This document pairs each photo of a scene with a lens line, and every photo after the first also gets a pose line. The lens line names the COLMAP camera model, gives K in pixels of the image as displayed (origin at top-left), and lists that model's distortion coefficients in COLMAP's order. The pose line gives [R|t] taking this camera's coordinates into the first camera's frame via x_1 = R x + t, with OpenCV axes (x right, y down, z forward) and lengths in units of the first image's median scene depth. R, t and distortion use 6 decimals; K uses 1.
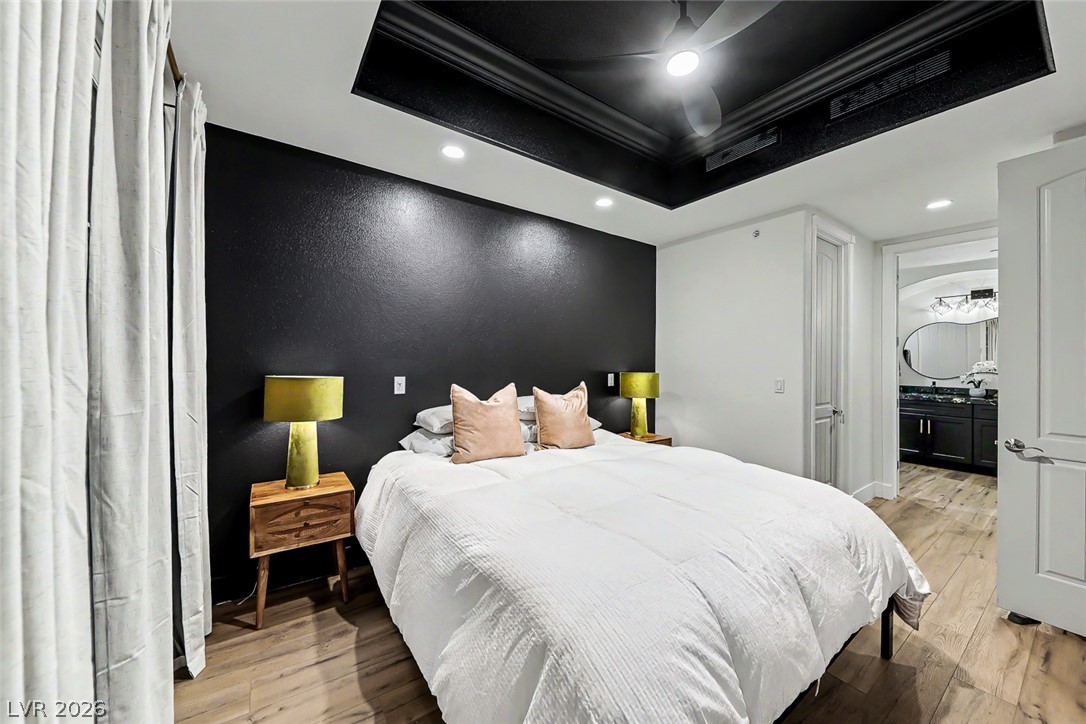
lens RADIAL K [[388.8, 0, 544.4], [0, 388.8, 356.1], [0, 0, 1]] dist [-0.001413, -0.000362]
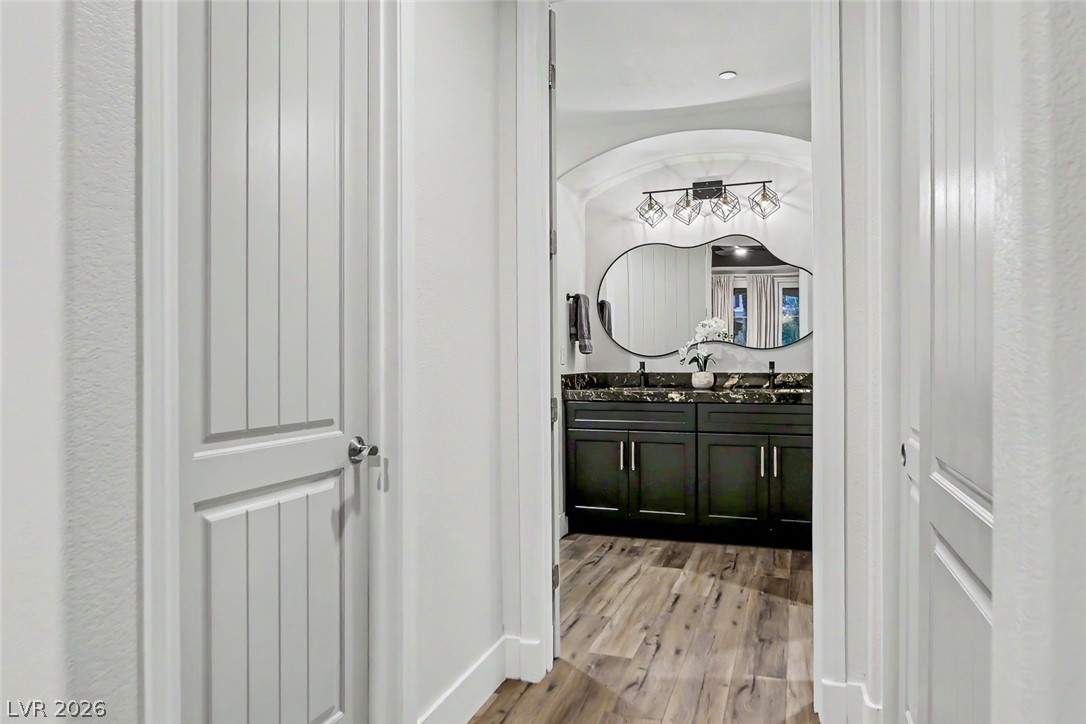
lens RADIAL K [[747.0, 0, 547.2], [0, 747.0, 360.5], [0, 0, 1]] dist [-0.002162, 0.002102]
pose [[0.804652, -0.020775, 0.593384, 0.365238], [0.009783, 0.999716, 0.021736, 0.044788], [-0.593667, -0.011684, 0.804626, 0.327239]]
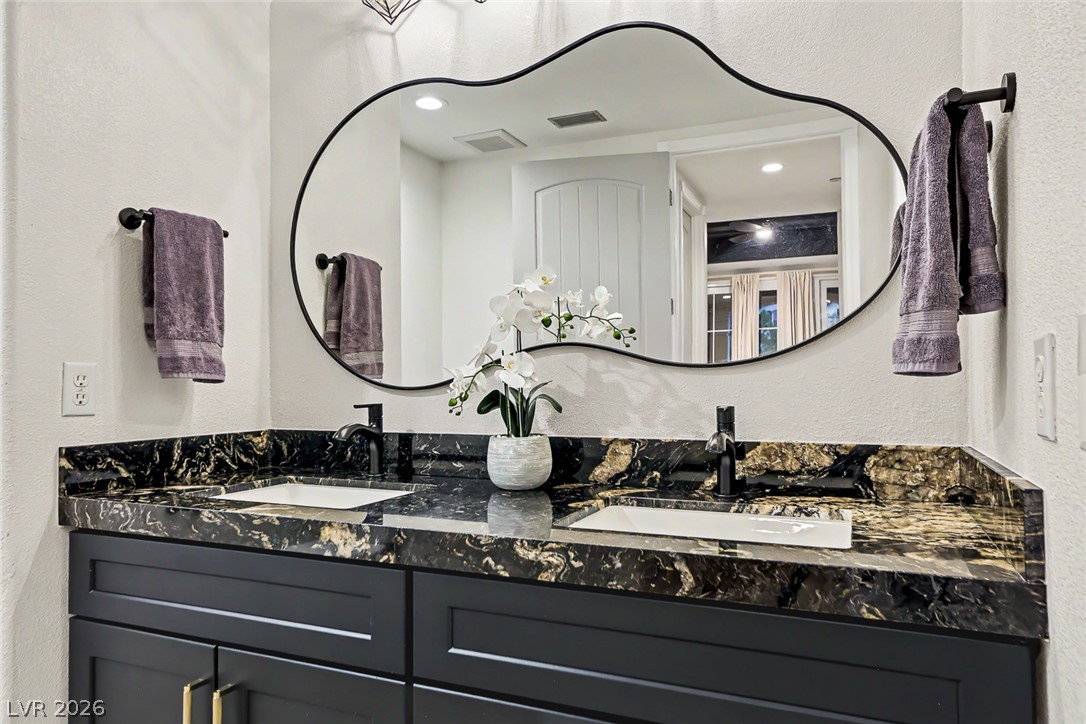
lens RADIAL K [[708.1, 0, 549.4], [0, 708.1, 359.6], [0, 0, 1]] dist [-0.001416, 0.002774]
pose [[0.854432, -0.000496, 0.519564, 0.968740], [0.012461, 0.999731, -0.019536, 0.056028], [-0.519415, 0.023166, 0.854208, 0.729473]]
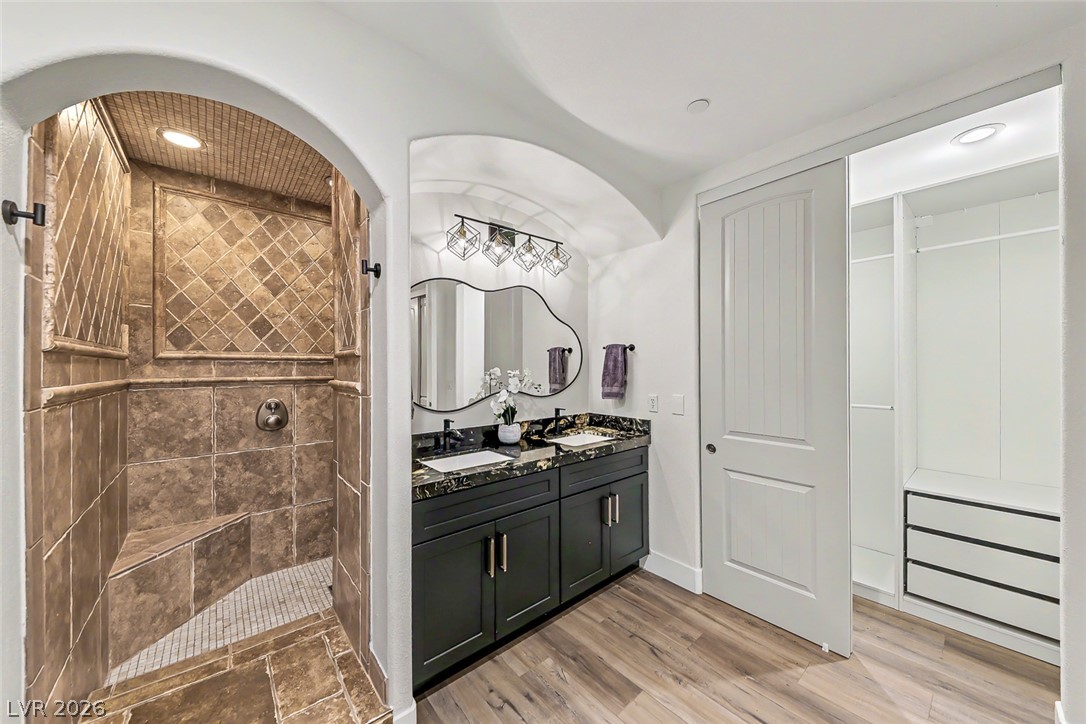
lens RADIAL K [[373.4, 0, 541.9], [0, 373.4, 367.4], [0, 0, 1]] dist [0.000531, -0.006541]
pose [[-0.100970, -0.012876, 0.994806, 0.648773], [-0.010684, 0.999873, 0.011857, 0.005702], [-0.994832, -0.009431, -0.101094, 1.009754]]
